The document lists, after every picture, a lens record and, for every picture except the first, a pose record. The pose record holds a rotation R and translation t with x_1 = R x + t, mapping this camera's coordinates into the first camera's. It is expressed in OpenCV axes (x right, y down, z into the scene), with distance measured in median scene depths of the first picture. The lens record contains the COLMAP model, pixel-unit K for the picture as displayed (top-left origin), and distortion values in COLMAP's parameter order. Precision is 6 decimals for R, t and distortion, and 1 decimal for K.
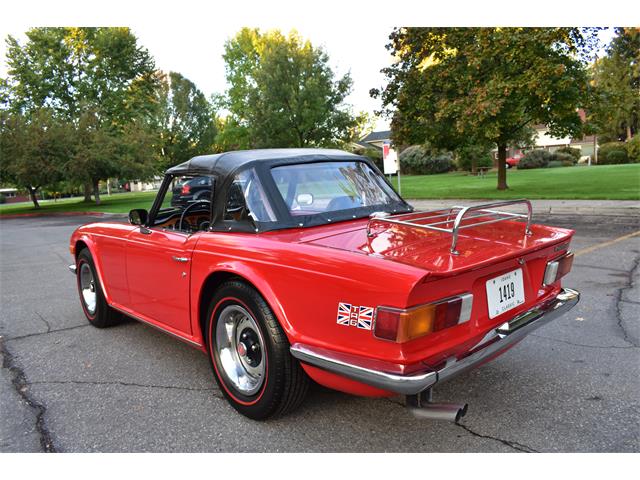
lens RADIAL K [[496.9, 0, 321.1], [0, 496.9, 240.8], [0, 0, 1]] dist [-0.099375, 0.015923]
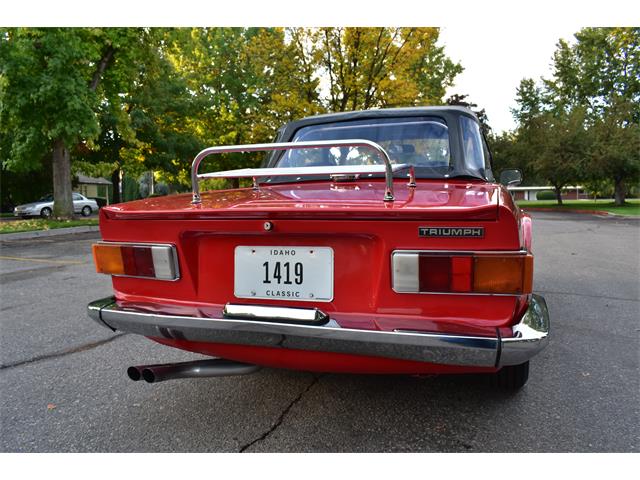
lens RADIAL K [[496.9, 0, 321.1], [0, 496.9, 240.8], [0, 0, 1]] dist [-0.099375, 0.015923]
pose [[0.488012, 0.124512, -0.863910, 0.622235], [-0.126518, 0.989411, 0.071131, 0.002047], [0.863619, 0.074587, 0.498598, 0.428964]]
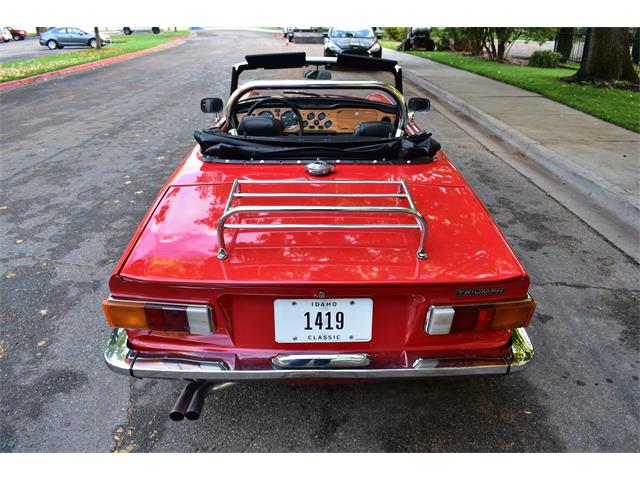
lens RADIAL K [[497.9, 0, 320.8], [0, 497.9, 240.7], [0, 0, 1]] dist [-0.099560, 0.017012]
pose [[0.754576, 0.328227, -0.568226, 0.477781], [-0.135885, 0.925306, 0.354040, -0.174391], [0.641989, -0.189937, 0.742815, 0.276973]]
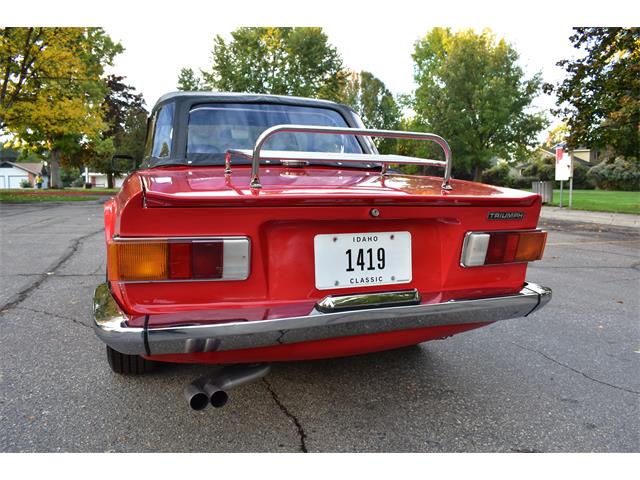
lens RADIAL K [[496.9, 0, 321.1], [0, 496.9, 240.8], [0, 0, 1]] dist [-0.099375, 0.015923]
pose [[0.927943, 0.110338, -0.356015, 0.351445], [-0.112330, 0.993556, 0.015143, 0.046547], [0.355392, 0.025939, 0.934357, 0.197351]]
